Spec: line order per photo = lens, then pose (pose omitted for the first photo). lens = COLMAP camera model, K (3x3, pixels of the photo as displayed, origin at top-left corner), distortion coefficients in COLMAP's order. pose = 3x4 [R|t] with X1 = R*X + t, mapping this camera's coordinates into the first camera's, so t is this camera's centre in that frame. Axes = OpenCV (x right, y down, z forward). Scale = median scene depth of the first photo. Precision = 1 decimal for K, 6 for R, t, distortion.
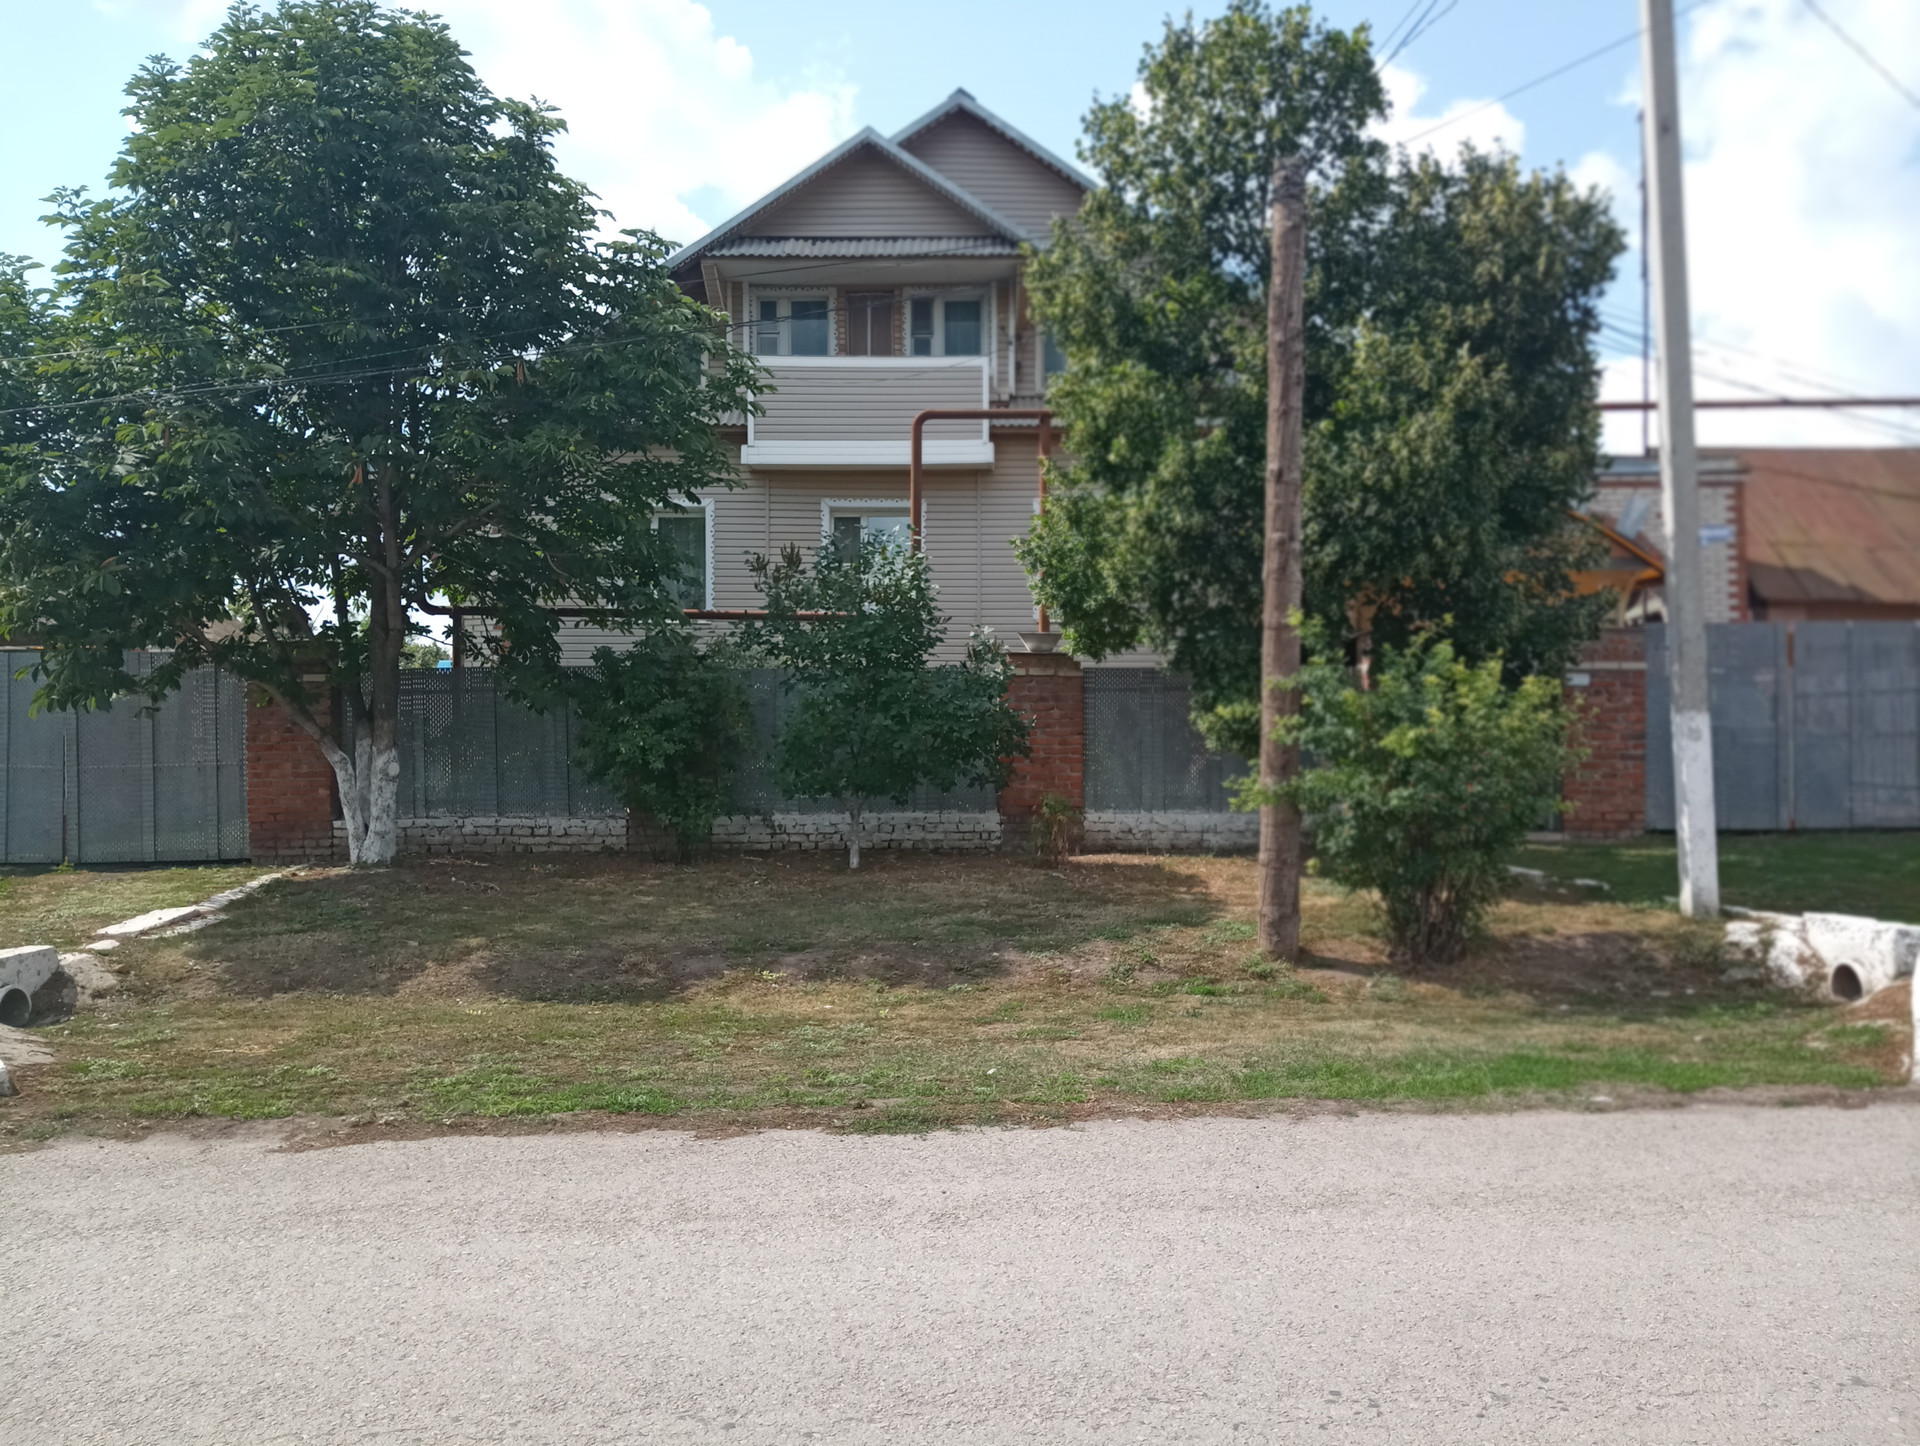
lens RADIAL K [[1433.6, 0, 958.4], [0, 1433.6, 723.8], [0, 0, 1]] dist [-0.005856, 0.000048]
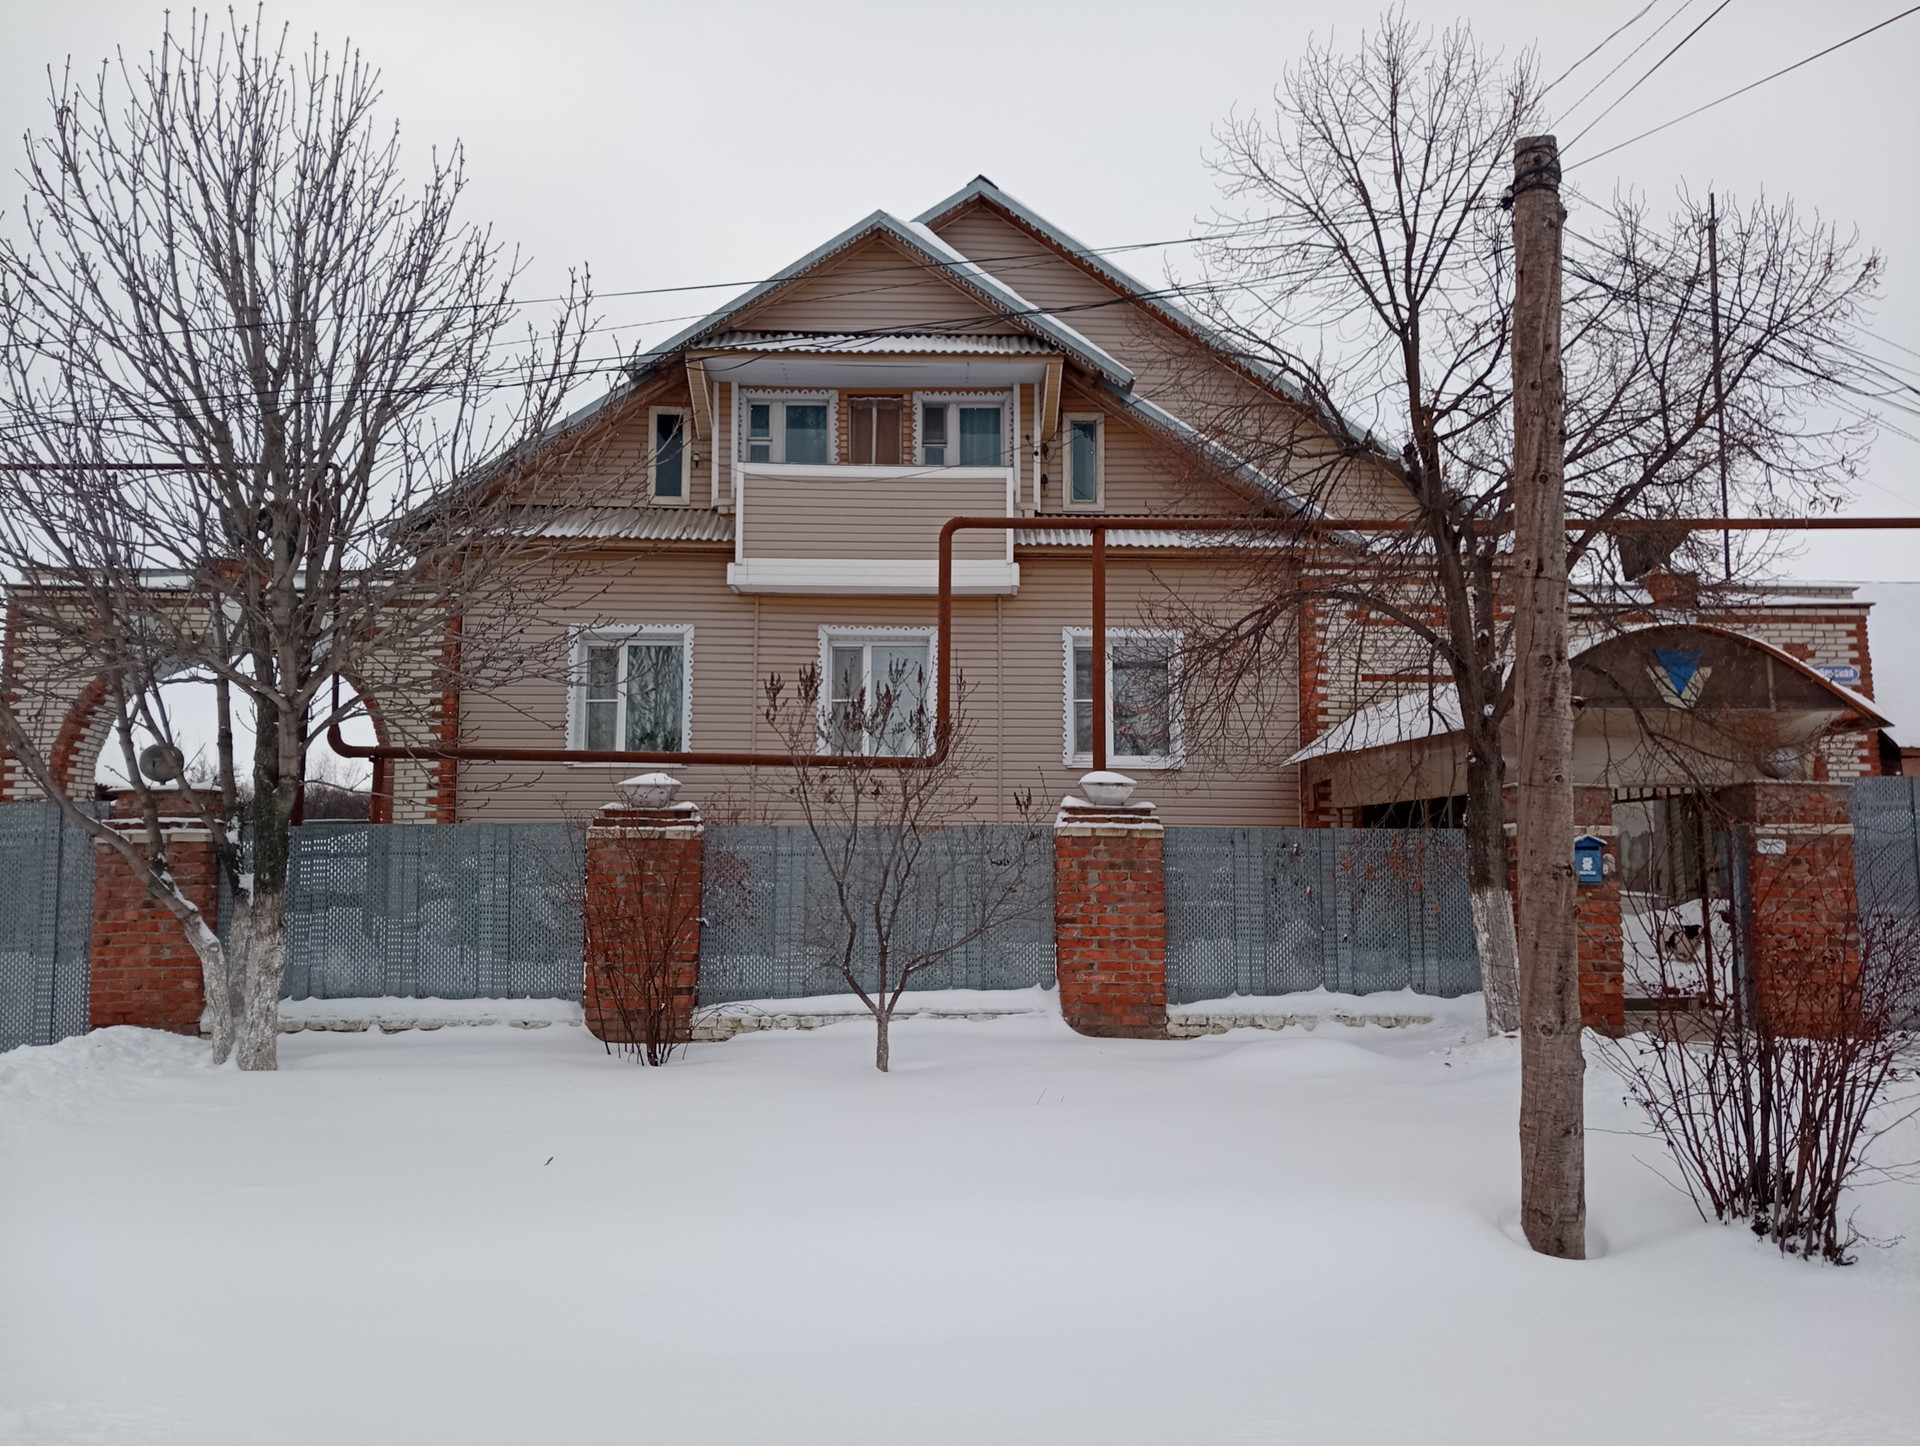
lens RADIAL K [[1433.6, 0, 963.4], [0, 1433.6, 722.7], [0, 0, 1]] dist [-0.005856, 0.000048]
pose [[0.999365, 0.008621, 0.034568, -0.037714], [-0.005096, 0.994896, -0.100775, -0.011753], [-0.035260, 0.100535, 0.994309, 0.141823]]
